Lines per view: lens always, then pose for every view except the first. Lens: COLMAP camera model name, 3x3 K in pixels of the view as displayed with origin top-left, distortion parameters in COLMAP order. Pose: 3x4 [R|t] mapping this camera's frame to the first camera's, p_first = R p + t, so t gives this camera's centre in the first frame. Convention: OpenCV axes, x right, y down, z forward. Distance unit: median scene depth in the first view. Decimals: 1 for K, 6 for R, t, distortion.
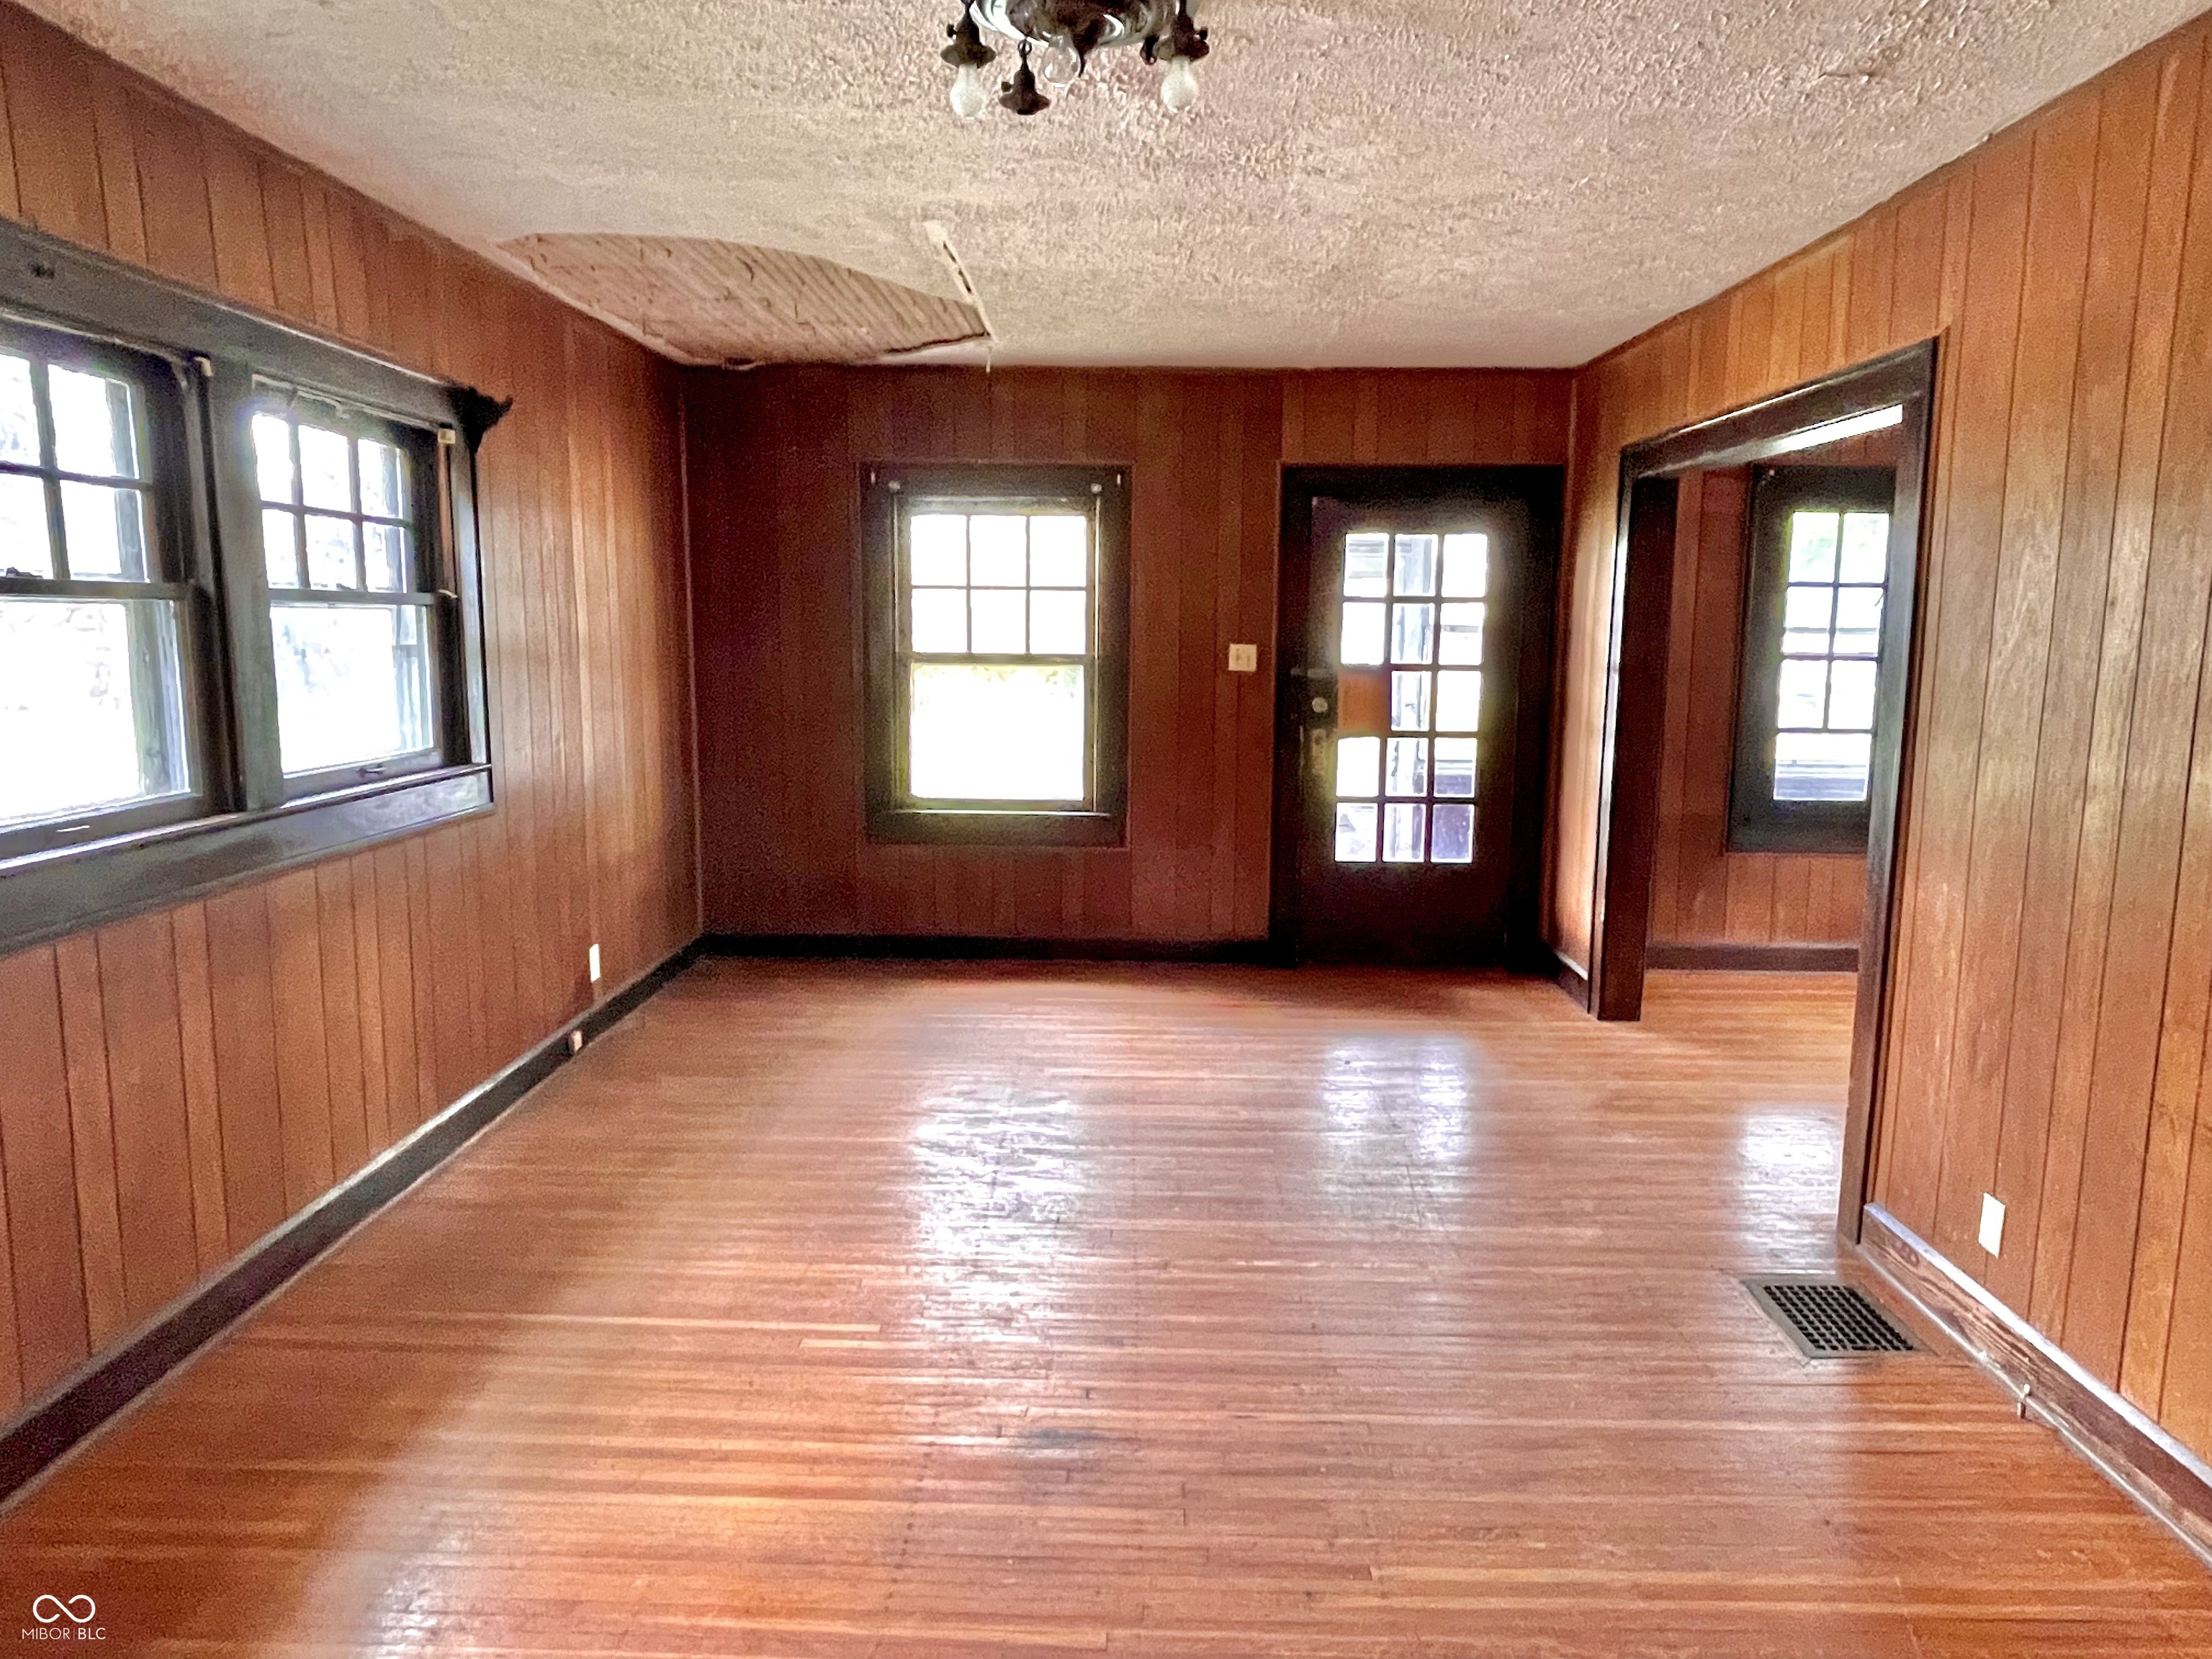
lens RADIAL K [[1405.4, 0, 1102.6], [0, 1405.4, 823.2], [0, 0, 1]] dist [0.016788, -0.018525]
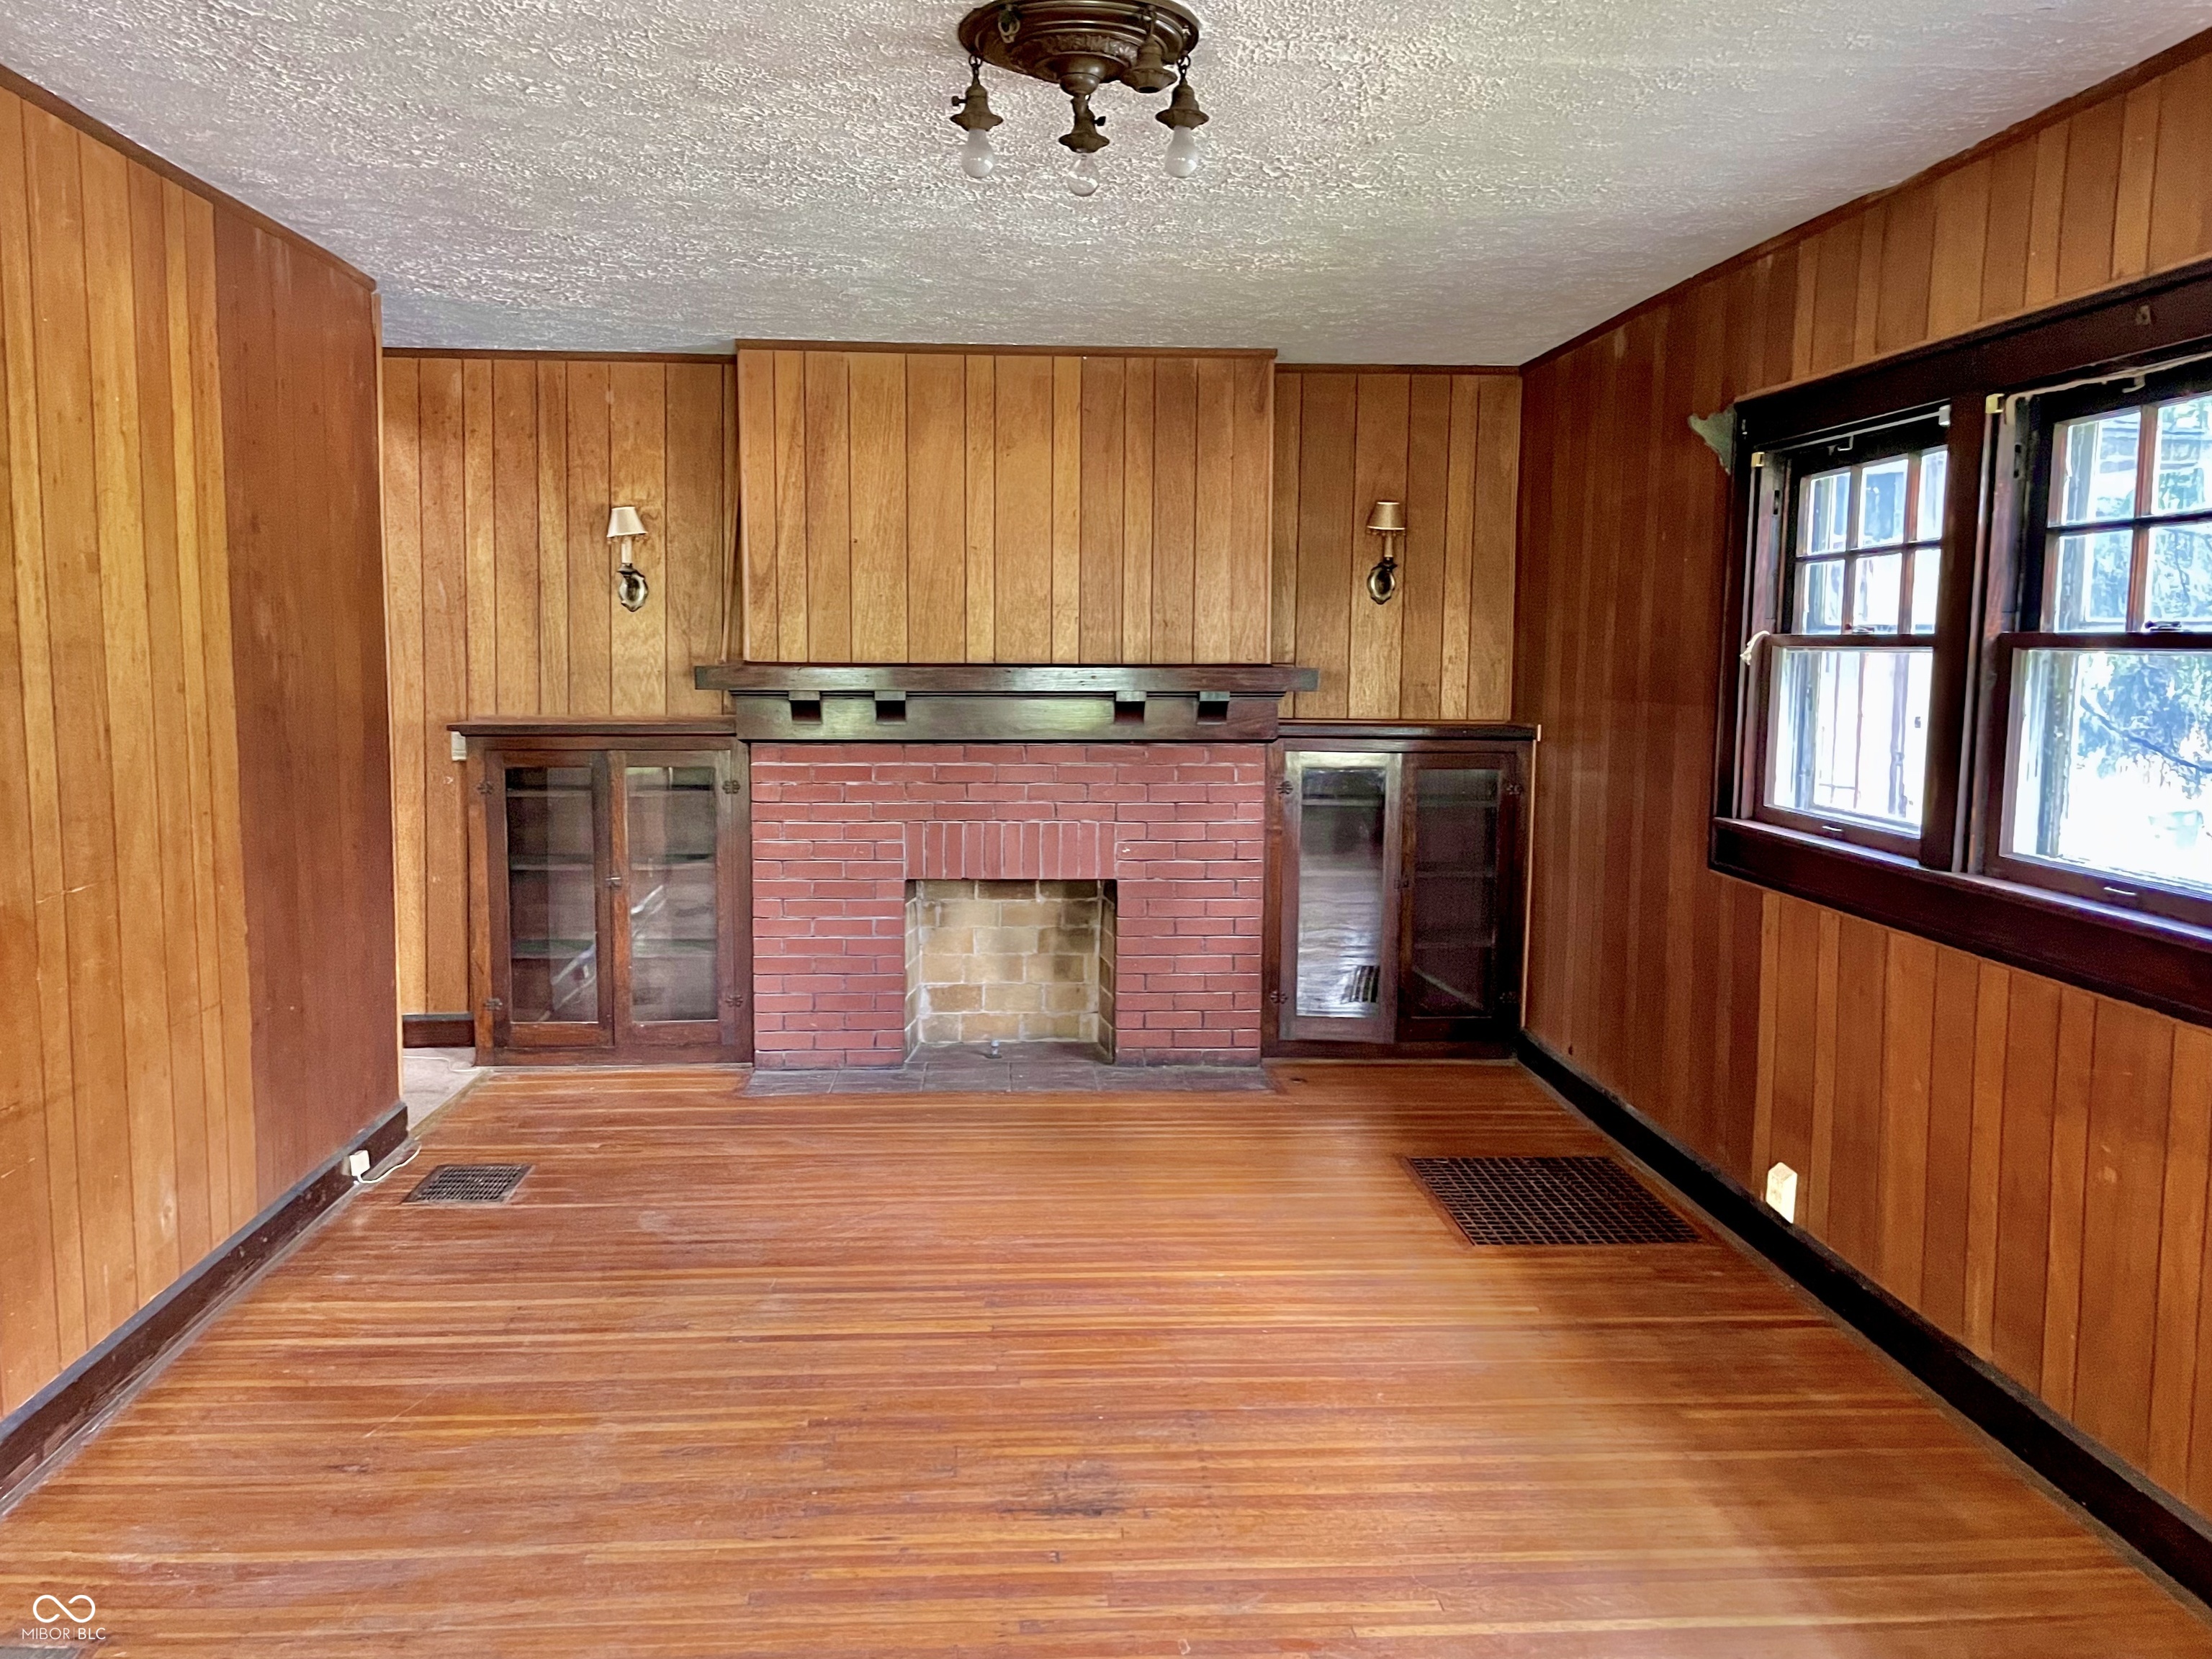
lens RADIAL K [[1725.9, 0, 1076.4], [0, 1725.9, 827.3], [0, 0, 1]] dist [0.121141, -0.155151]
pose [[-0.997444, -0.007979, -0.071003, 0.029122], [-0.025153, 0.969342, 0.244423, -0.148667], [0.066876, 0.245584, -0.967066, 0.999546]]
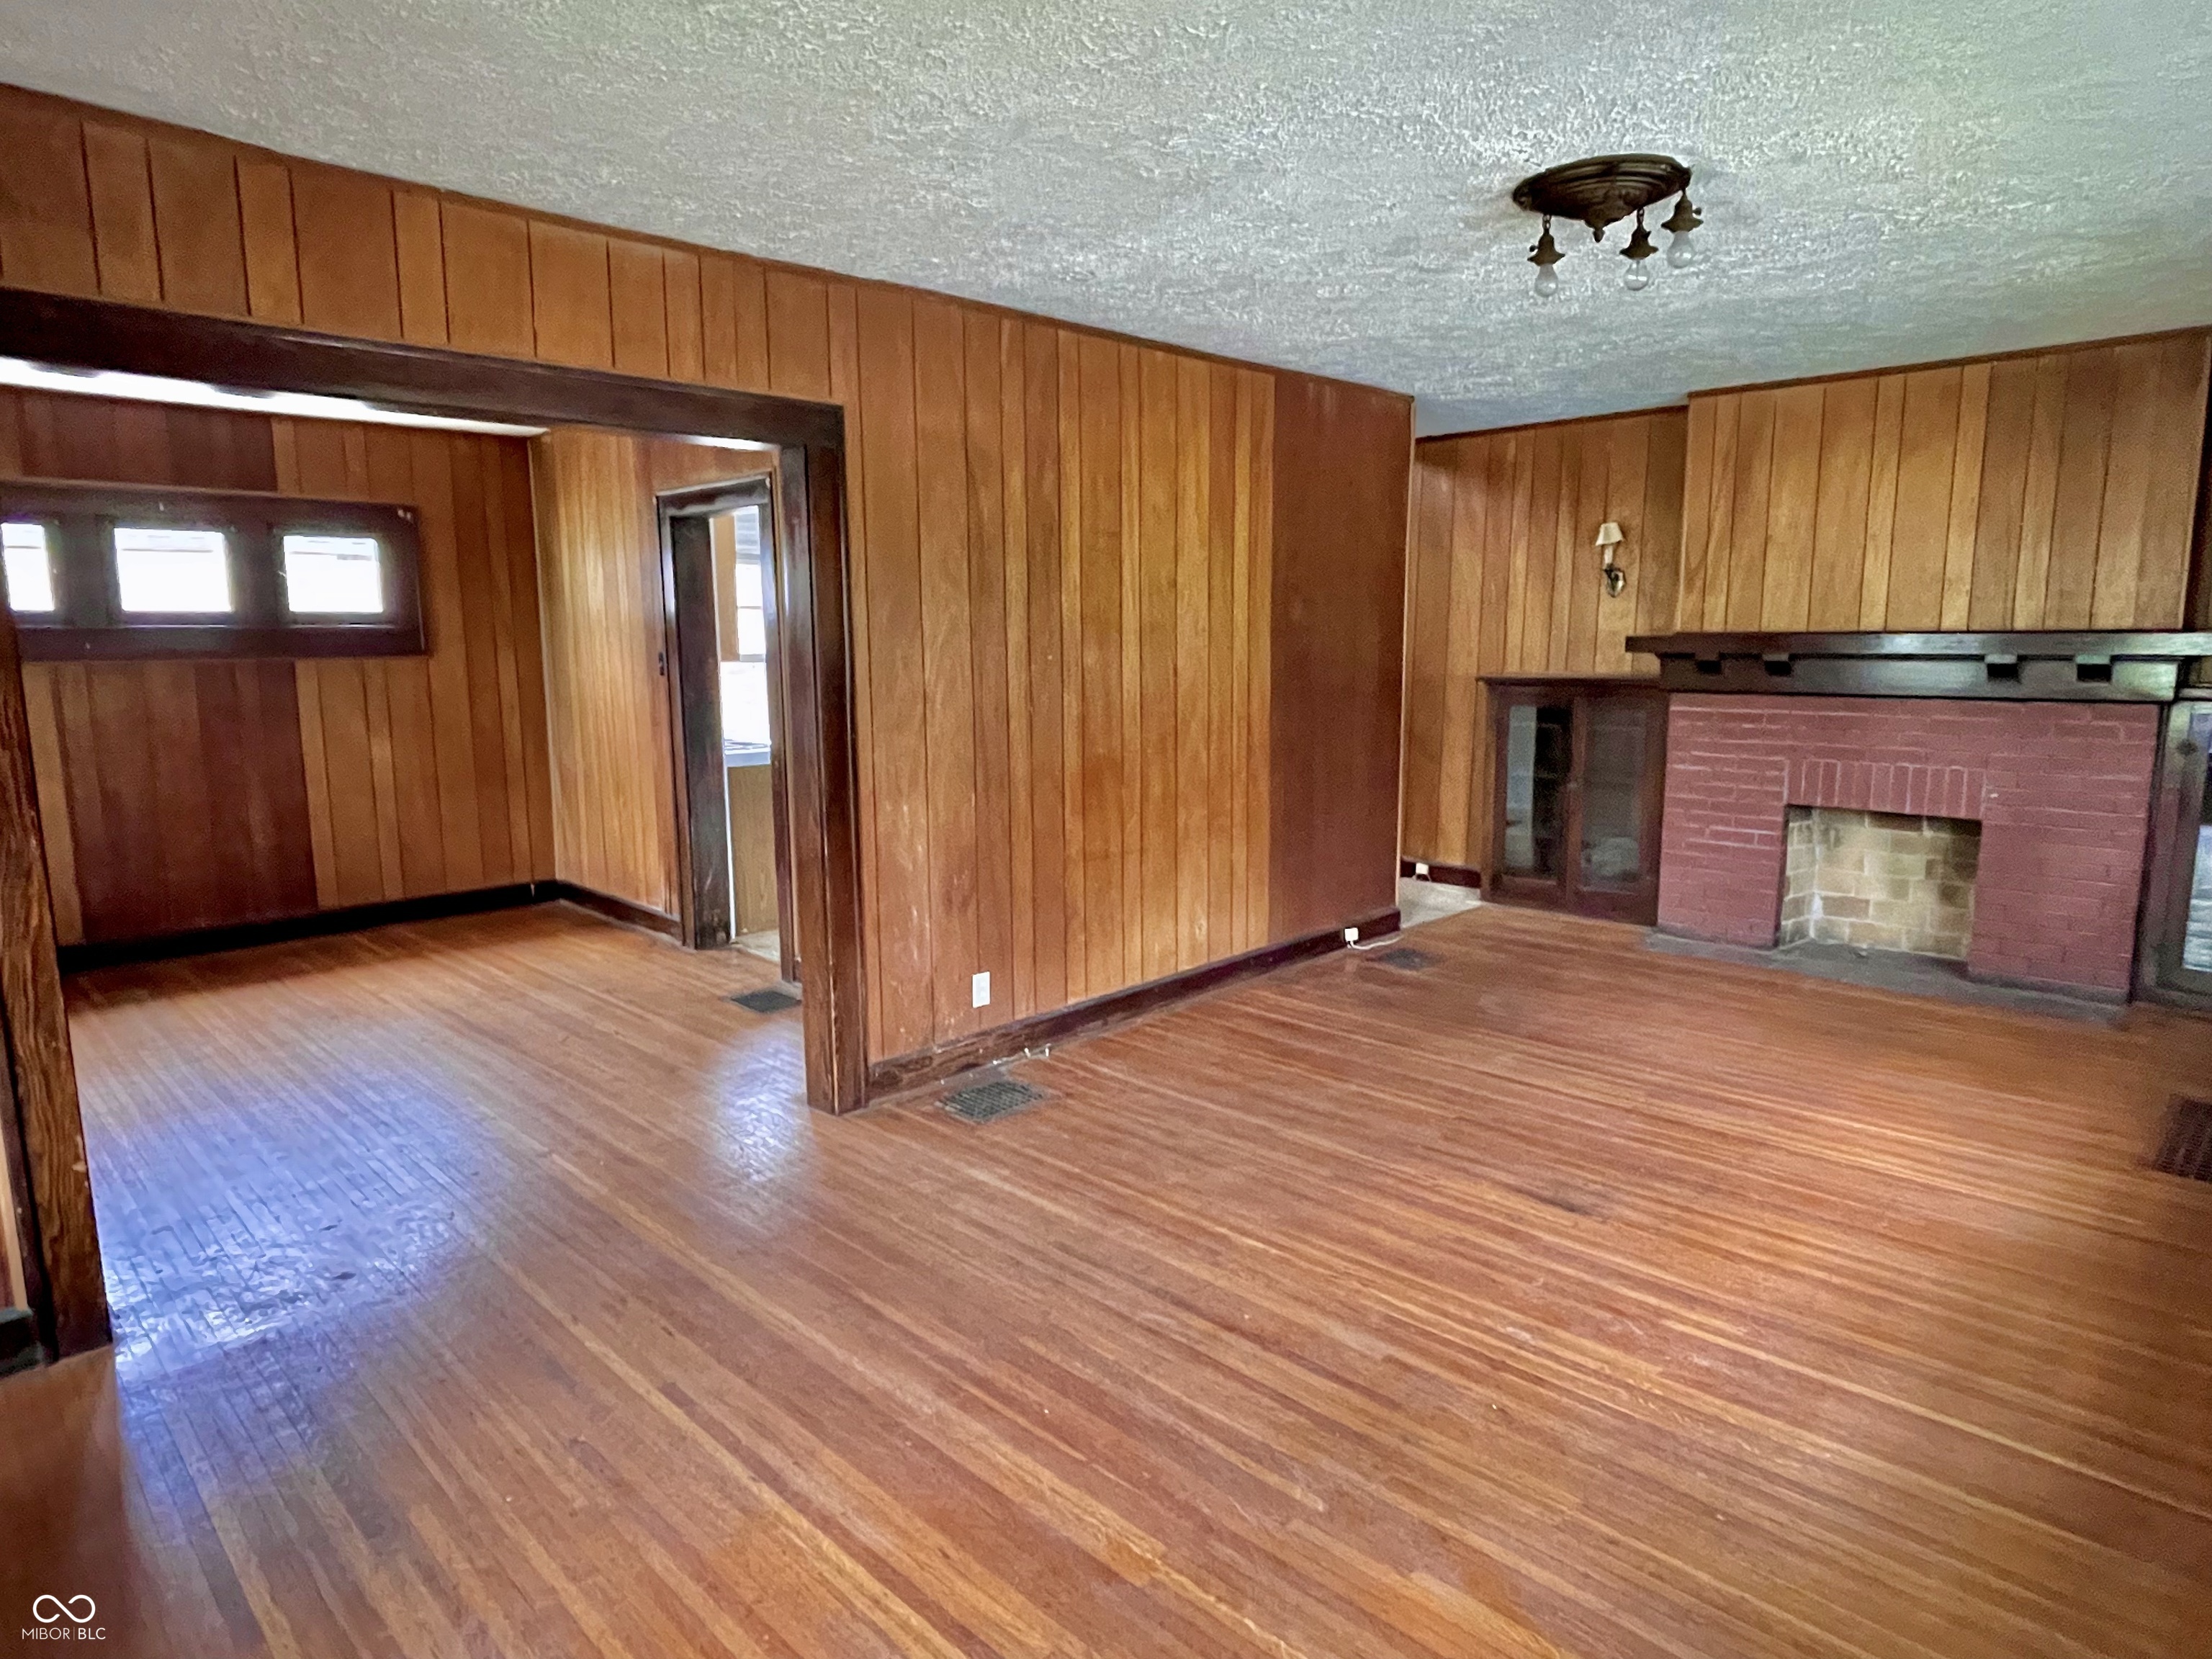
lens RADIAL K [[1281.6, 0, 1092.6], [0, 1281.6, 840.4], [0, 0, 1]] dist [-0.001461, -0.003050]
pose [[-0.719839, -0.115446, 0.684473, -0.259057], [0.100556, 0.958328, 0.267387, -0.149302], [-0.686819, 0.261304, -0.678233, 1.030231]]
